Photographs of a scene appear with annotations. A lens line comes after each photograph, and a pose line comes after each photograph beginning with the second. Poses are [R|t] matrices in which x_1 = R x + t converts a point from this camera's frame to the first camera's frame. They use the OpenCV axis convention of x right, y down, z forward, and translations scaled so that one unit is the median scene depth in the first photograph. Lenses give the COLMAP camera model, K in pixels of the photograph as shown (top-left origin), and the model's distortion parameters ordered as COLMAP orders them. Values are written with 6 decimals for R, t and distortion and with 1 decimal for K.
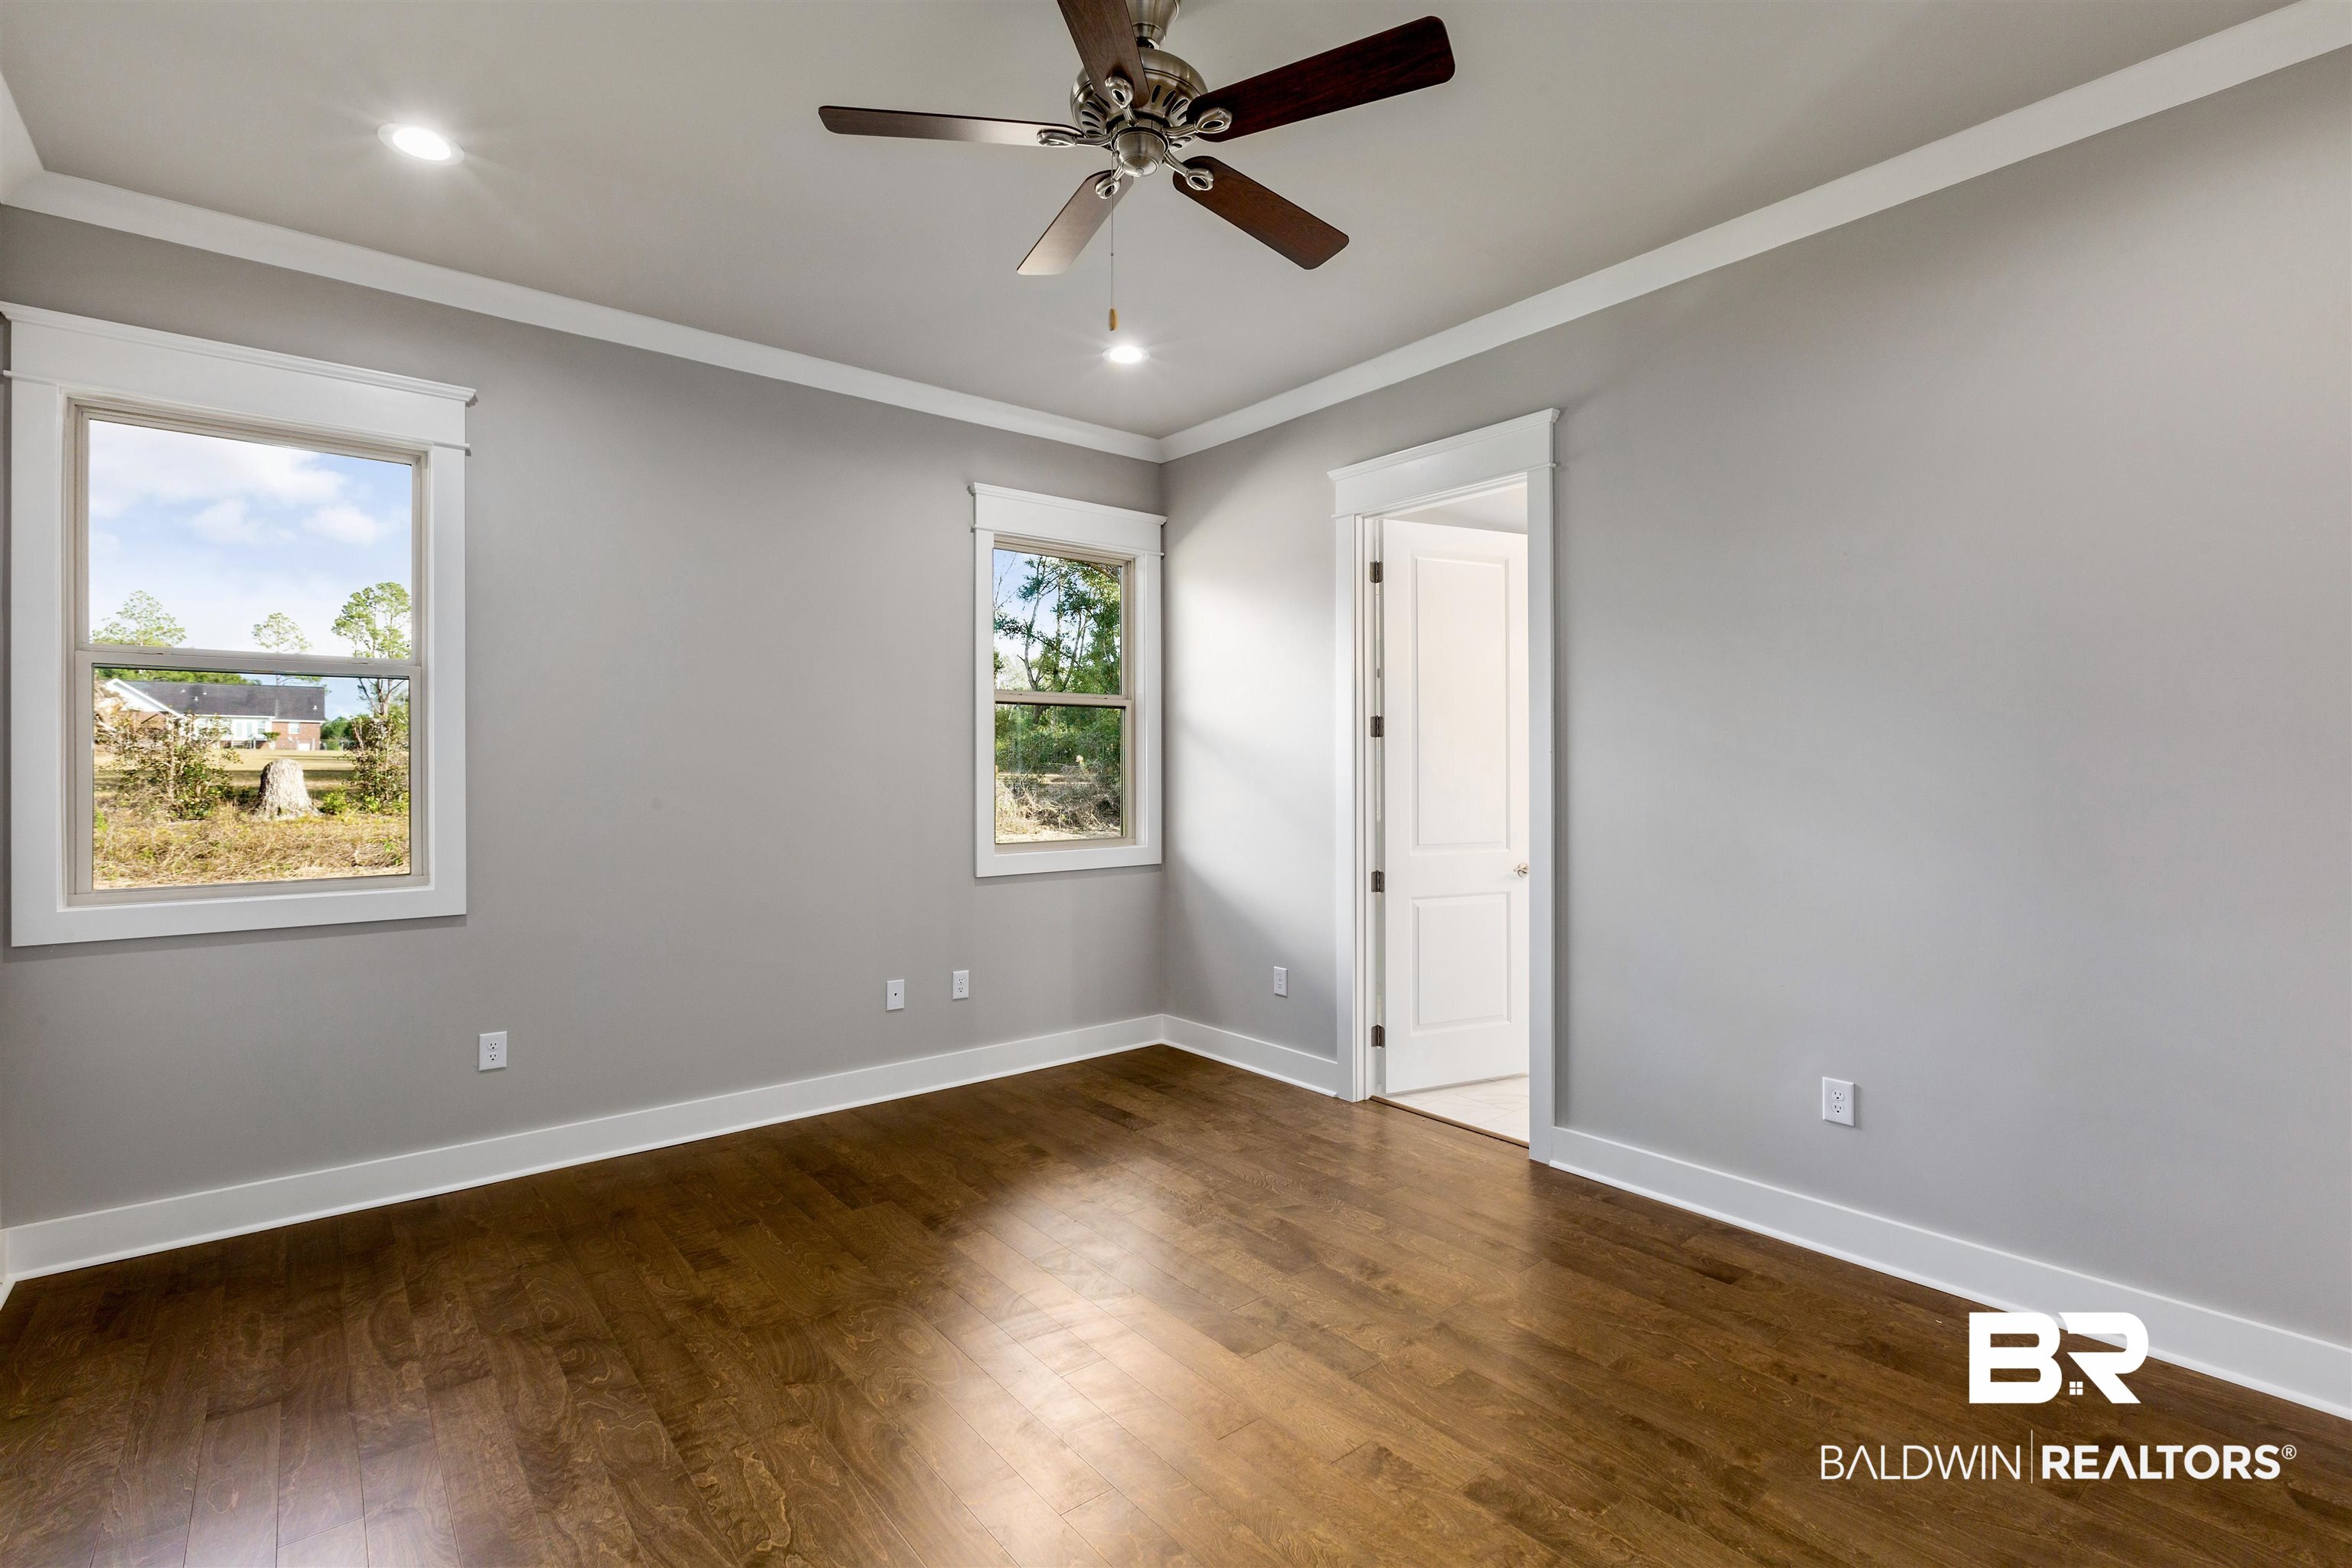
lens RADIAL K [[1065.9, 0, 1173.3], [0, 1065.9, 774.6], [0, 0, 1]] dist [0.001905, 0.000812]
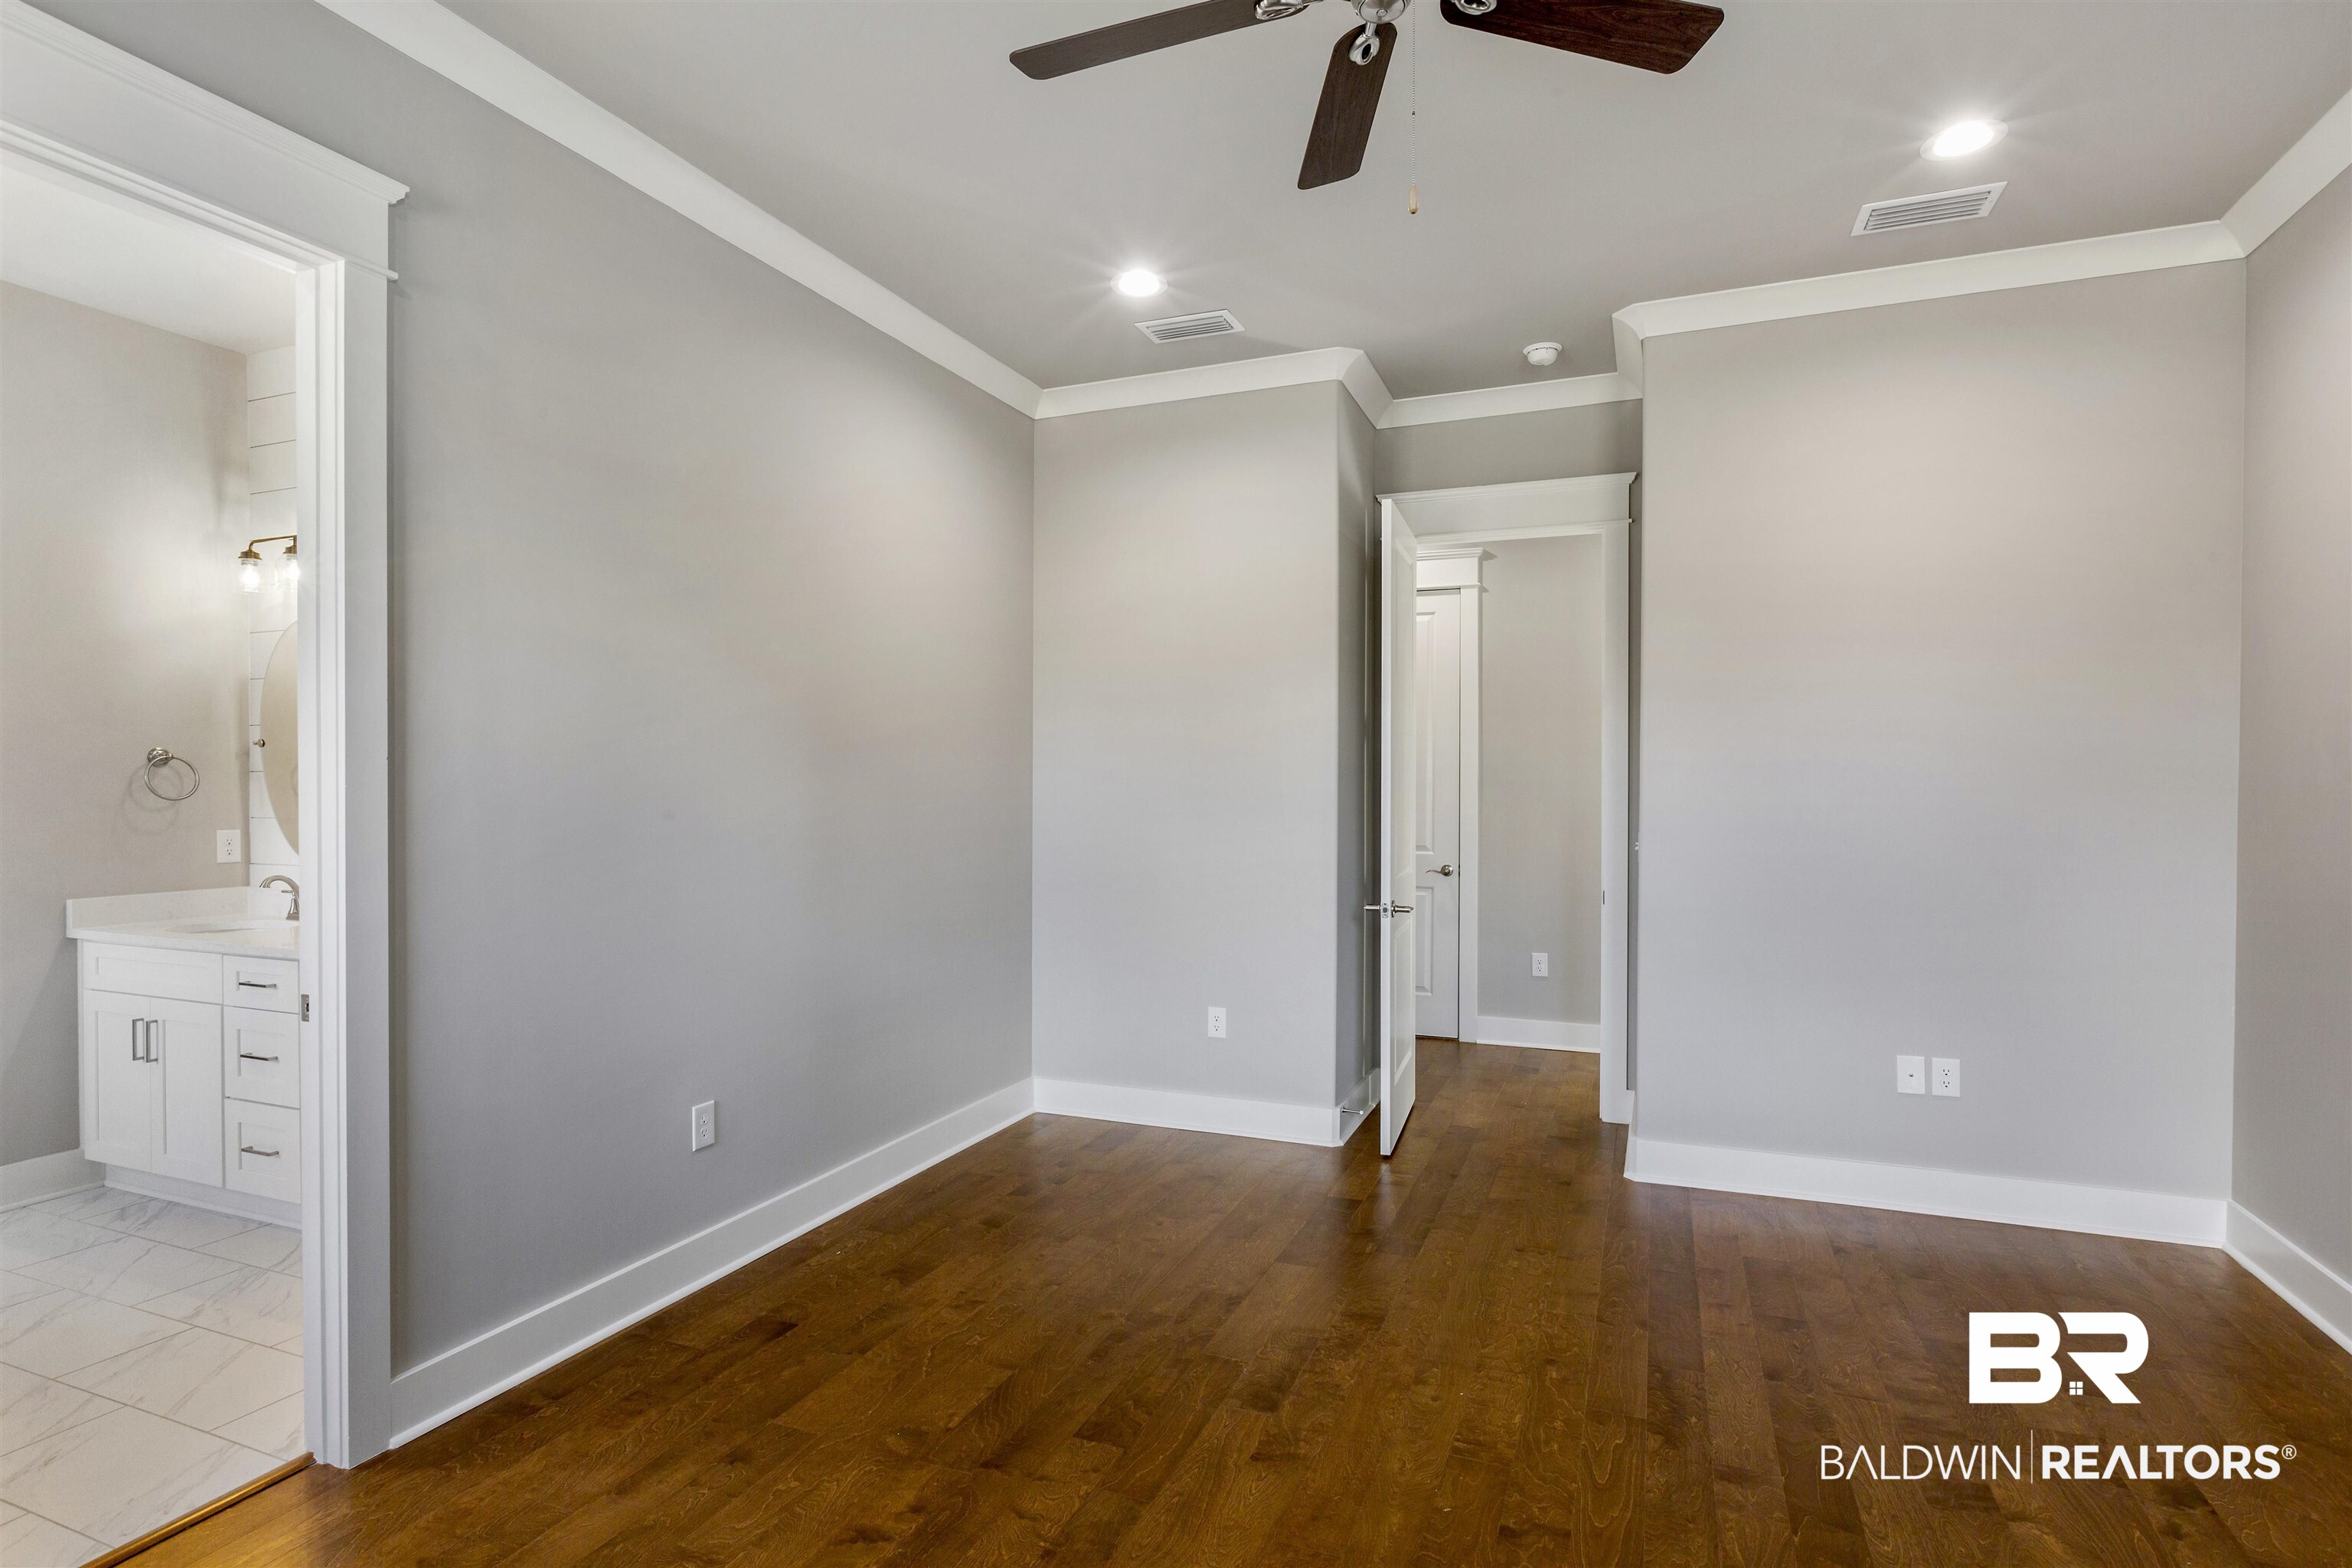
lens RADIAL K [[1178.6, 0, 1176.5], [0, 1178.6, 791.2], [0, 0, 1]] dist [-0.011041, -0.001025]
pose [[-0.475225, -0.002930, 0.879859, -0.590385], [0.009544, 0.999918, 0.008484, -0.003269], [-0.879812, 0.012429, -0.475158, 1.266216]]
